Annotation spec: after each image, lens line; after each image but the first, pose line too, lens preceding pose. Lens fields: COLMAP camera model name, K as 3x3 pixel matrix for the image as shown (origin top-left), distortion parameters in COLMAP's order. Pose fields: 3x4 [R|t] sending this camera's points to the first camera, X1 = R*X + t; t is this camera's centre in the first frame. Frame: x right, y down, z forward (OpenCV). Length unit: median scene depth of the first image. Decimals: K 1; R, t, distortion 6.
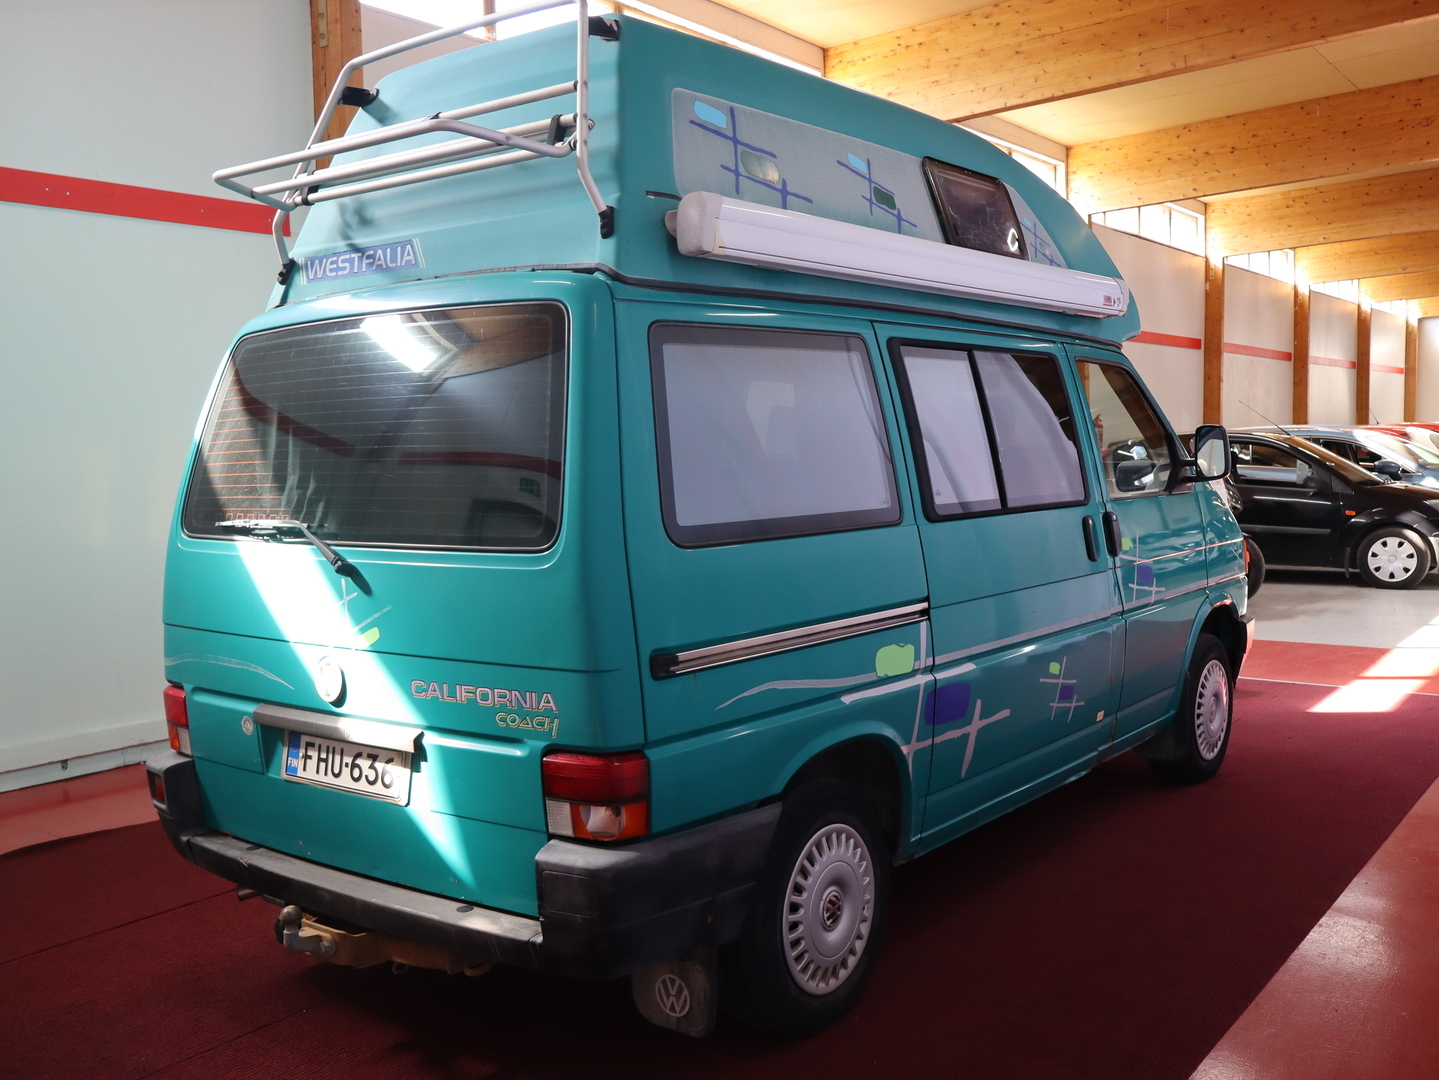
lens RADIAL K [[1379.9, 0, 719.5], [0, 1379.9, 540.0], [0, 0, 1]] dist [0.001047, 0.009928]
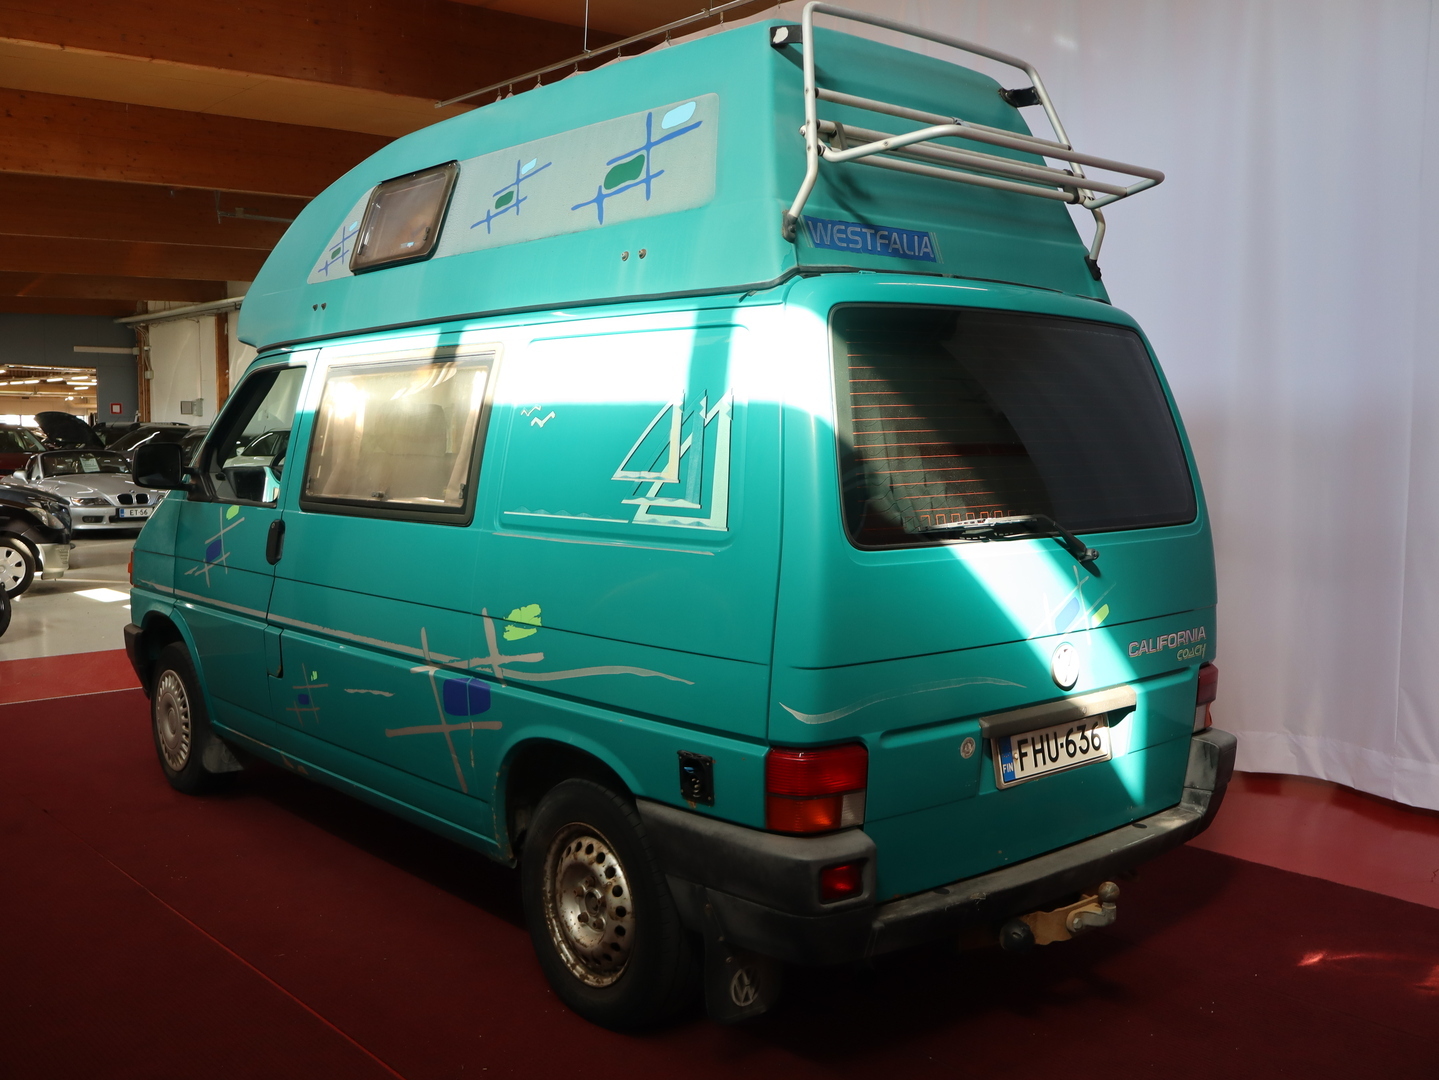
lens RADIAL K [[1379.9, 0, 719.5], [0, 1379.9, 540.0], [0, 0, 1]] dist [0.001047, 0.009928]
pose [[0.191583, -0.055640, 0.979898, -1.292648], [0.066847, 0.996813, 0.043531, -0.052727], [-0.979197, 0.057163, 0.194692, 1.010375]]
